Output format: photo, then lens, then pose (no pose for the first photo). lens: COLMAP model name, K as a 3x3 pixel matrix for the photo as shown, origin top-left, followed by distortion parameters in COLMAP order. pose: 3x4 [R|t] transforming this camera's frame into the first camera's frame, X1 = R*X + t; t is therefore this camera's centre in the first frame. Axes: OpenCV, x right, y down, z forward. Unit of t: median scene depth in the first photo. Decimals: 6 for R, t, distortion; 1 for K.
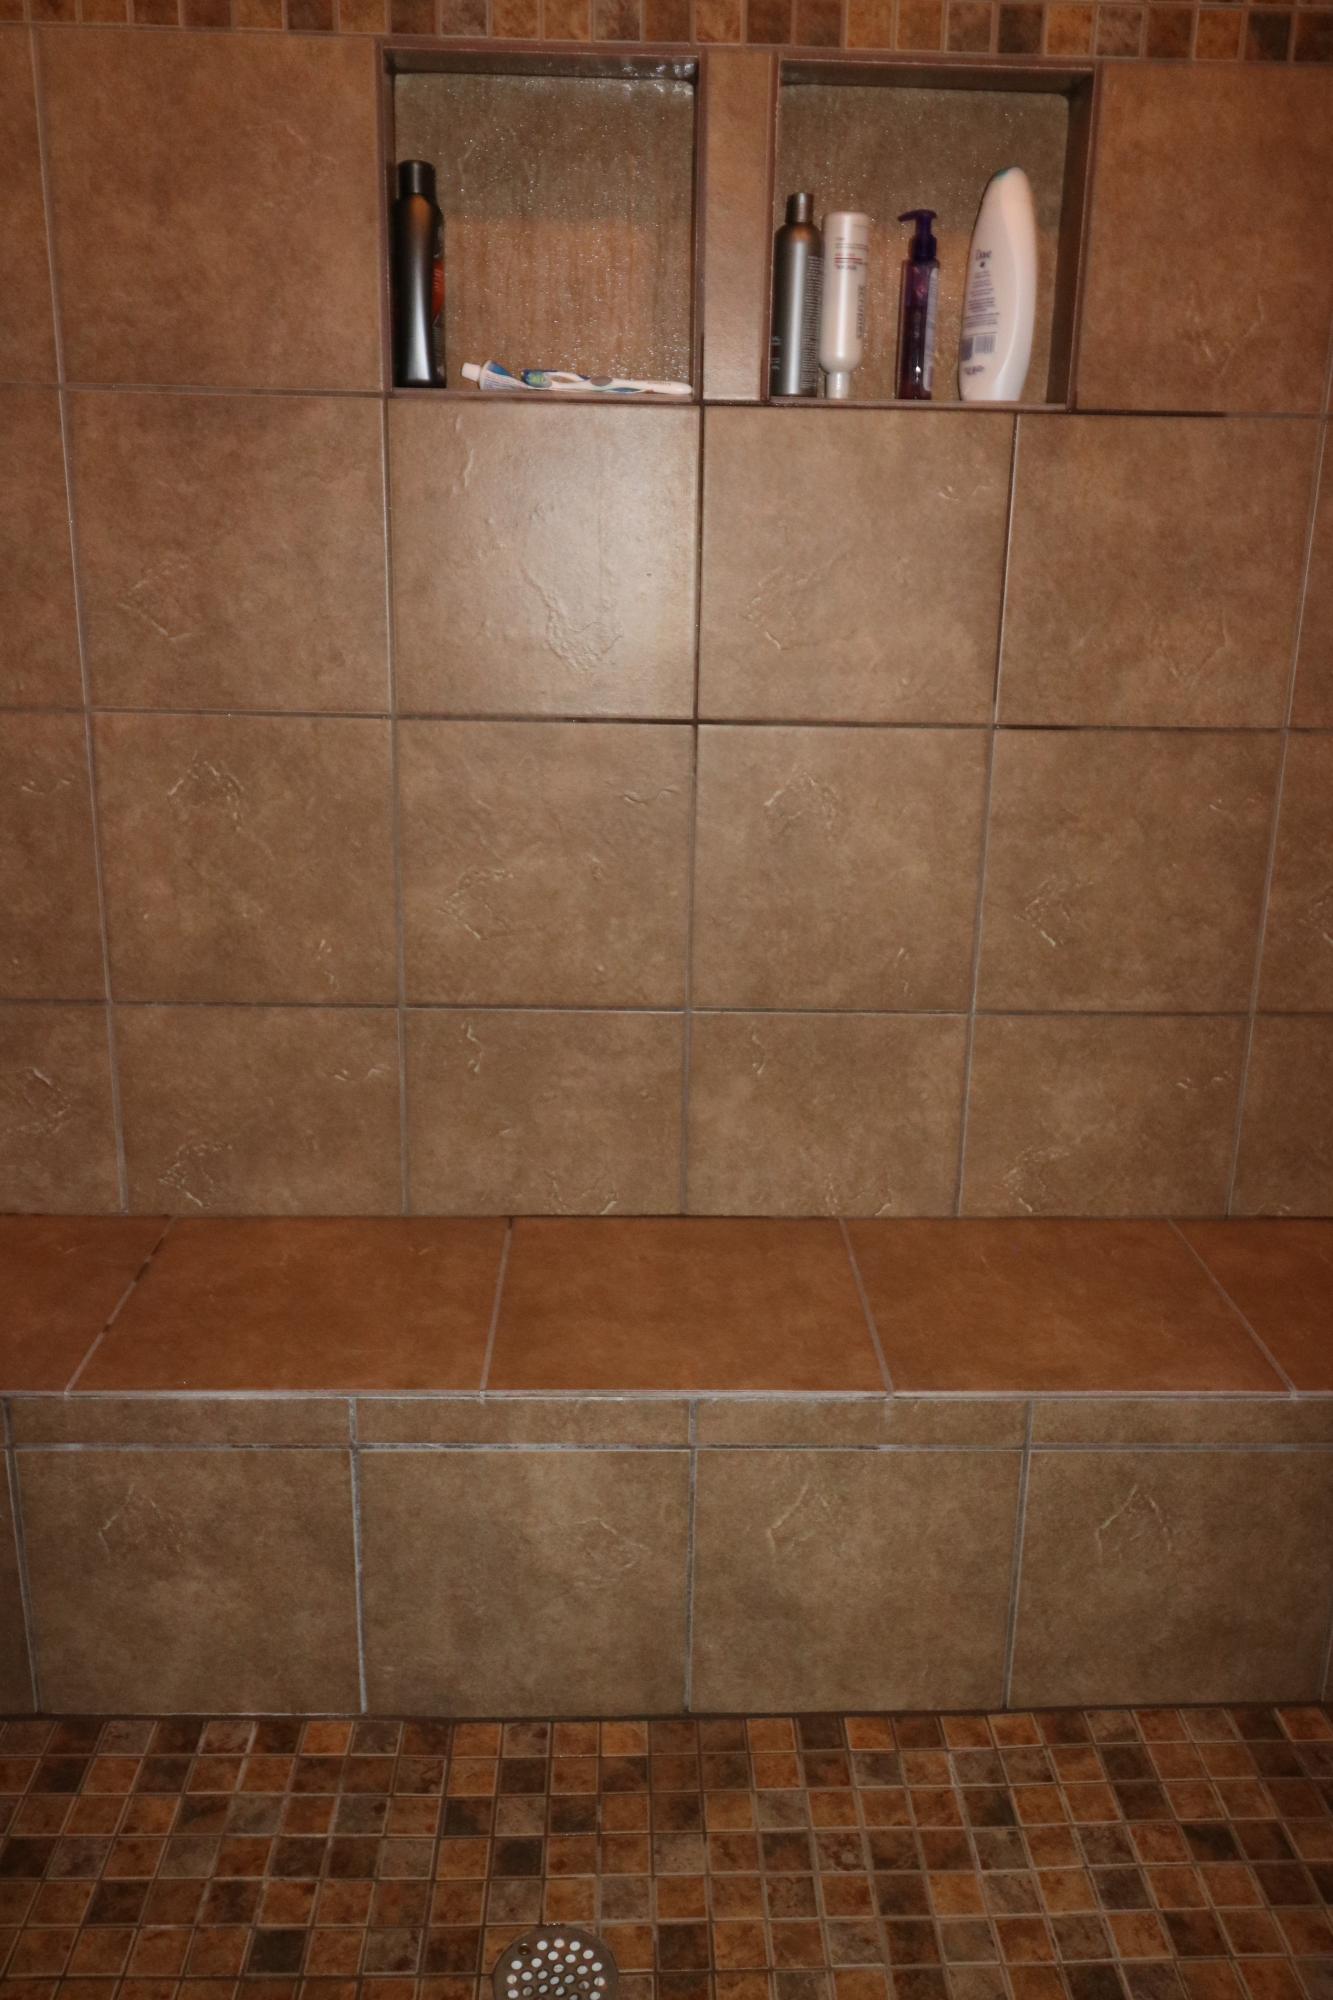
lens RADIAL K [[1579.7, 0, 673.4], [0, 1579.7, 1000.6], [0, 0, 1]] dist [0.016128, -0.000851]
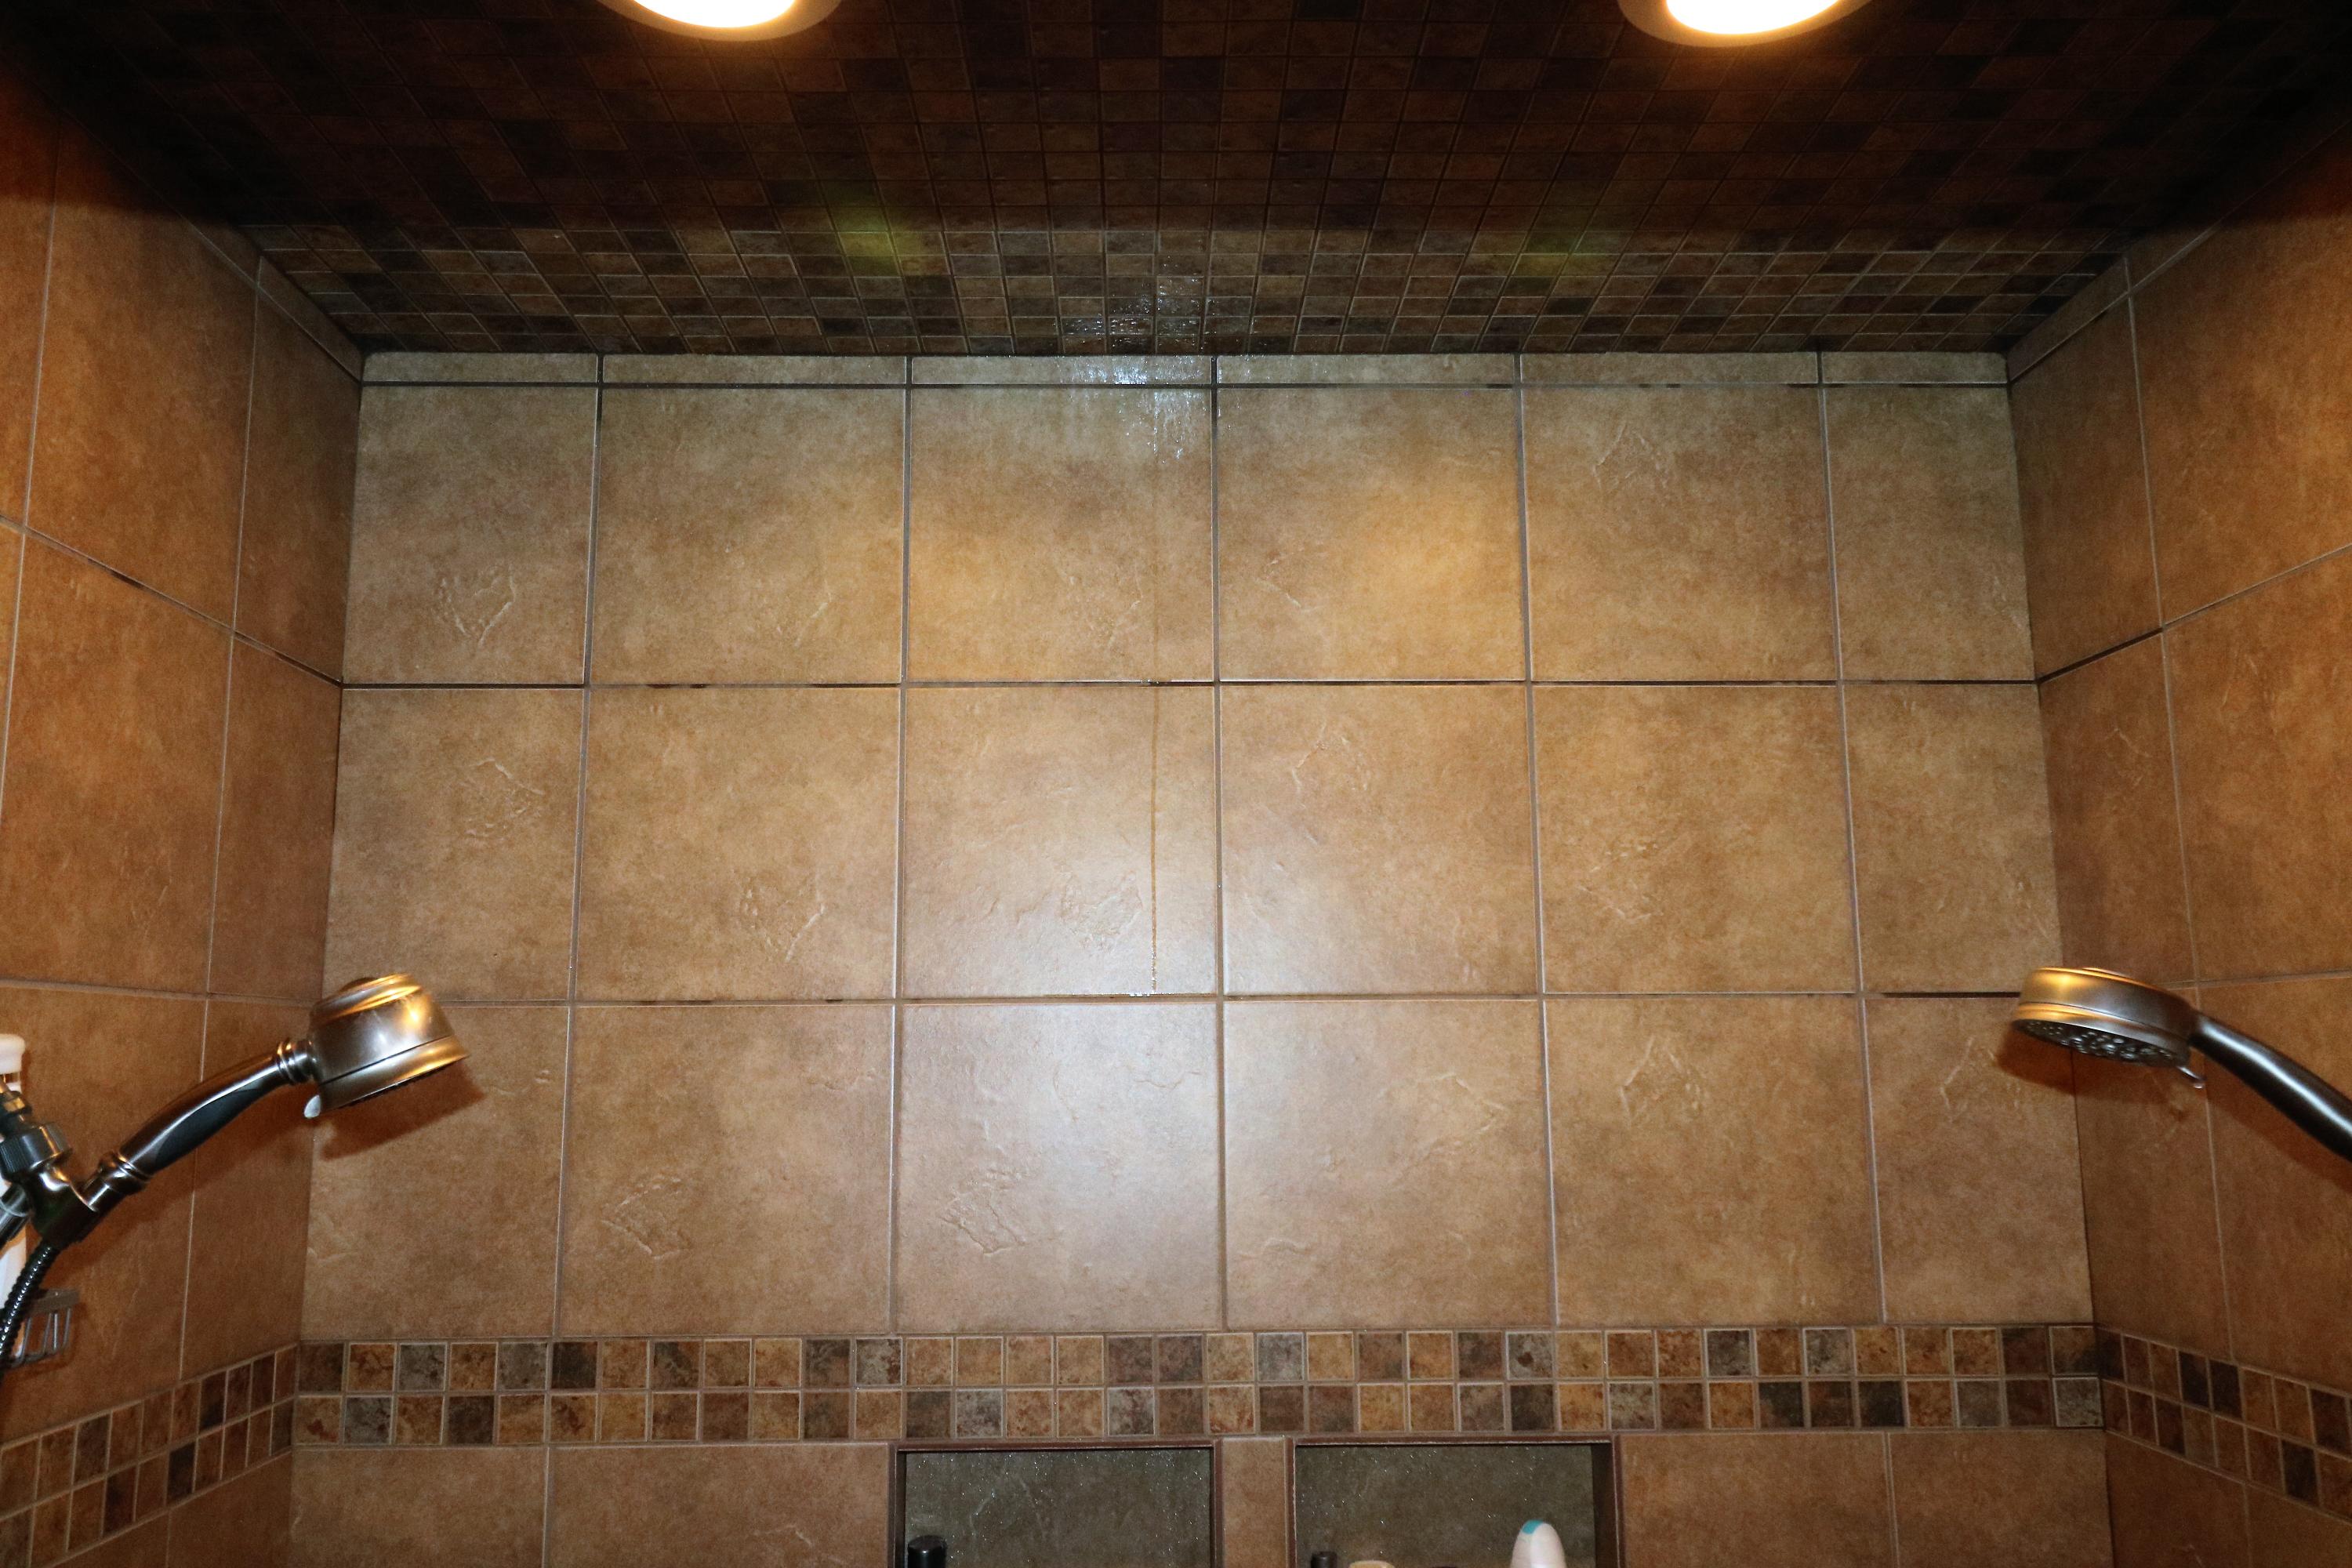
lens RADIAL K [[1857.8, 0, 1171.5], [0, 1857.8, 774.2], [0, 0, 1]] dist [0.016128, -0.000851]
pose [[0.999516, -0.030676, -0.005098, 0.008939], [0.025869, 0.911224, -0.411097, -0.496939], [0.017256, 0.410767, 0.911577, -0.237594]]
